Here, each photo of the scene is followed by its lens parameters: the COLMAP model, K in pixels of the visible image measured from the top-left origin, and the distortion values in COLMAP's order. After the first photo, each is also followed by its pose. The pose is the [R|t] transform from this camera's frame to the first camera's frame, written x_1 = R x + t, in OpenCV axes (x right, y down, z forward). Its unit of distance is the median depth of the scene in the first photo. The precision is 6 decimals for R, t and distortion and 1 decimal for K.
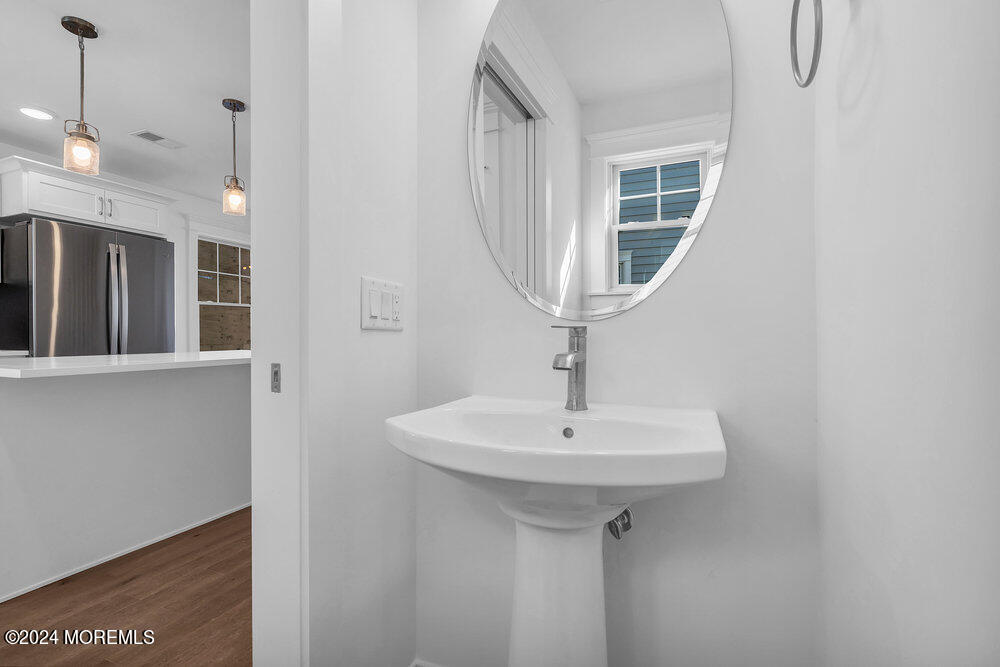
lens RADIAL K [[462.2, 0, 494.9], [0, 462.2, 337.8], [0, 0, 1]] dist [-0.000966, 0.001136]
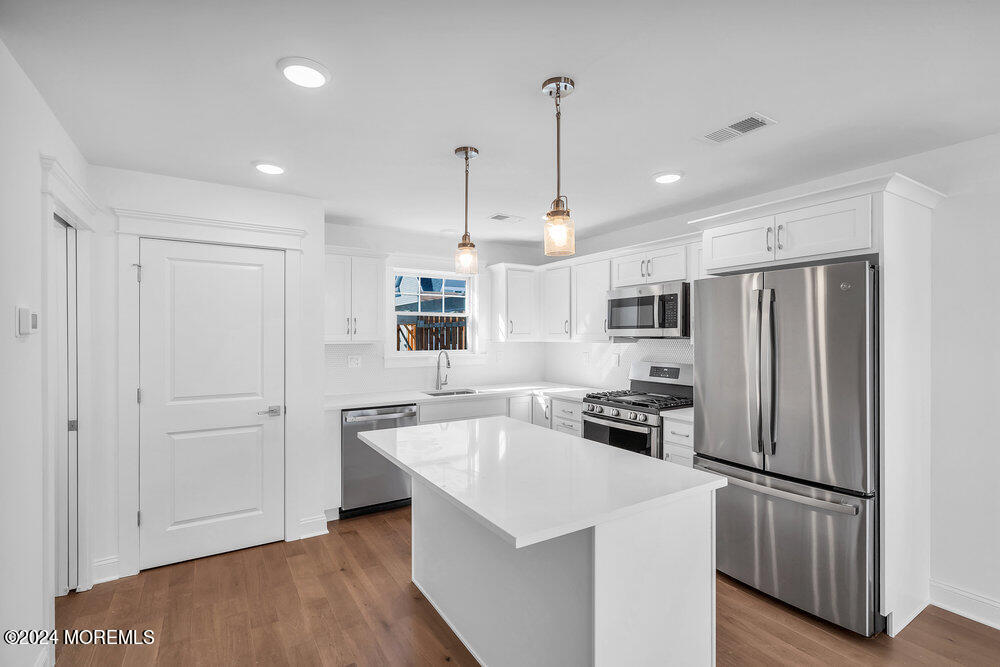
lens RADIAL K [[472.7, 0, 500.0], [0, 472.7, 333.5], [0, 0, 1]] dist [0.000285, 0.000407]
pose [[-0.587421, -0.005413, -0.809263, 0.019348], [-0.008426, 0.999964, -0.000573, -0.138347], [0.809238, 0.006483, -0.587446, 1.174619]]
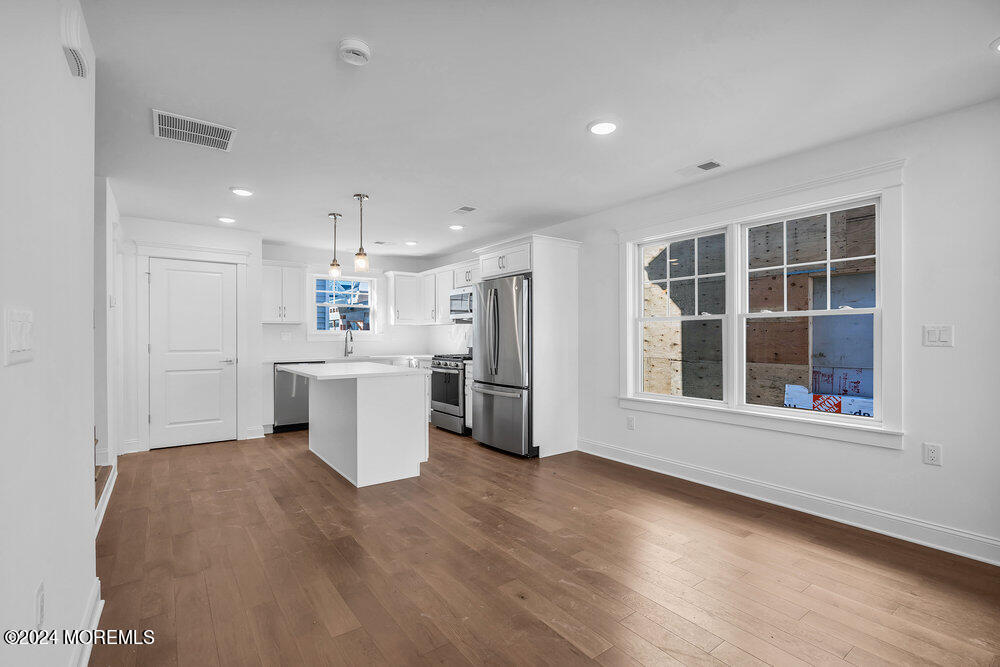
lens RADIAL K [[462.2, 0, 494.9], [0, 462.2, 337.8], [0, 0, 1]] dist [-0.000966, 0.001136]
pose [[-0.529499, 0.002684, -0.848306, 0.381150], [-0.008064, 0.999934, 0.008197, -0.072093], [0.848272, 0.011182, -0.529442, 1.860657]]
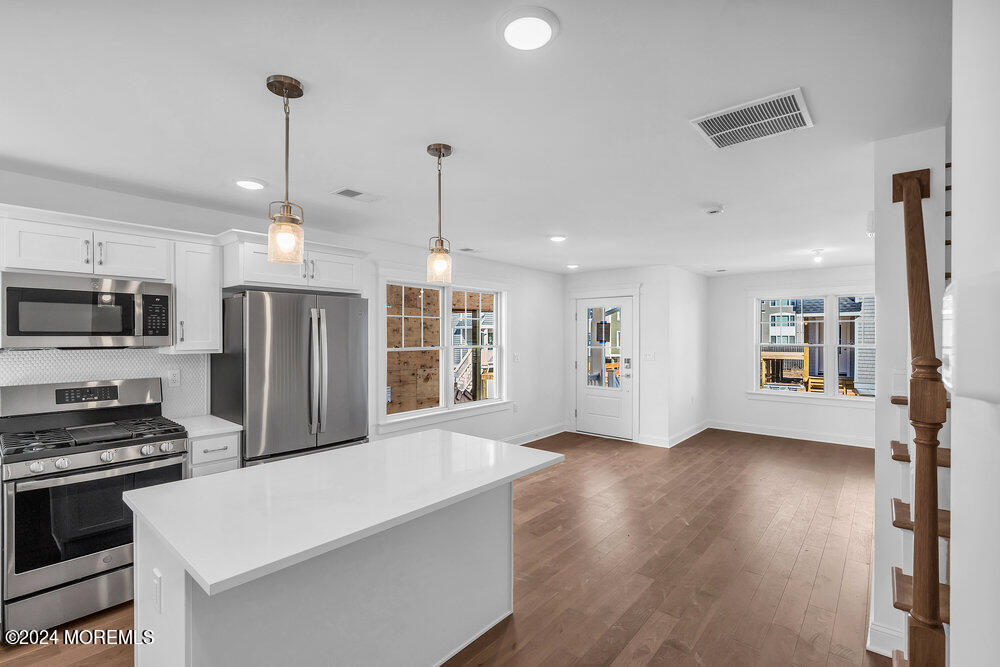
lens RADIAL K [[462.2, 0, 494.9], [0, 462.2, 337.8], [0, 0, 1]] dist [-0.000966, 0.001136]
pose [[0.951347, -0.000466, -0.308122, -0.192975], [-0.001751, 0.999975, -0.006920, -0.146260], [0.308117, 0.007123, 0.951322, 0.223879]]
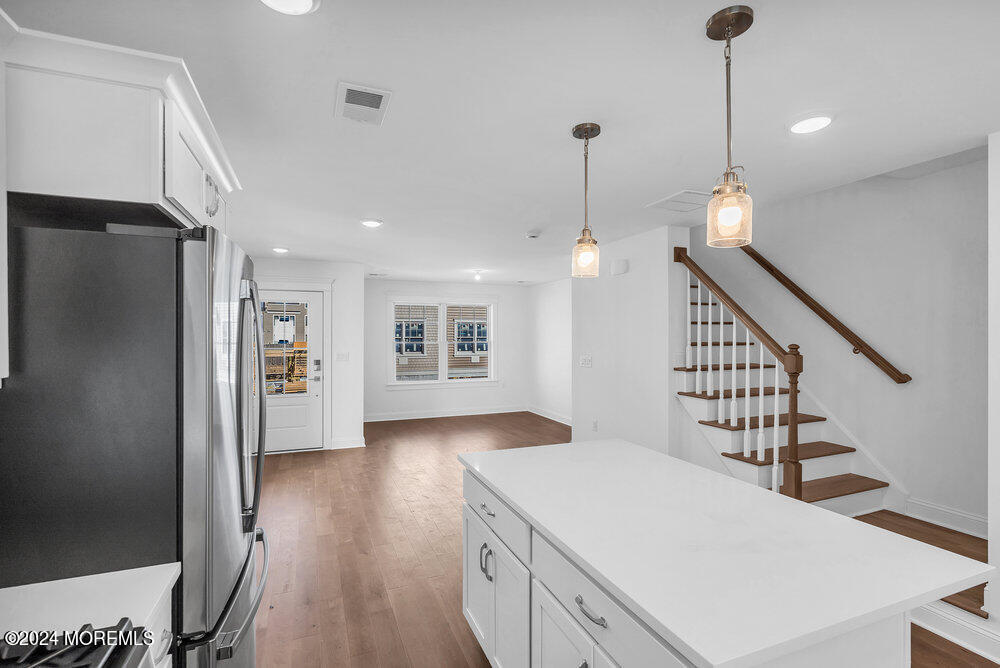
lens RADIAL K [[462.2, 0, 494.9], [0, 462.2, 338.3], [0, 0, 1]] dist [-0.000966, 0.001136]
pose [[0.715309, -0.006851, 0.698775, -1.058054], [0.009406, 0.999956, 0.000176, -0.150339], [-0.698745, 0.006447, 0.715342, 0.517014]]
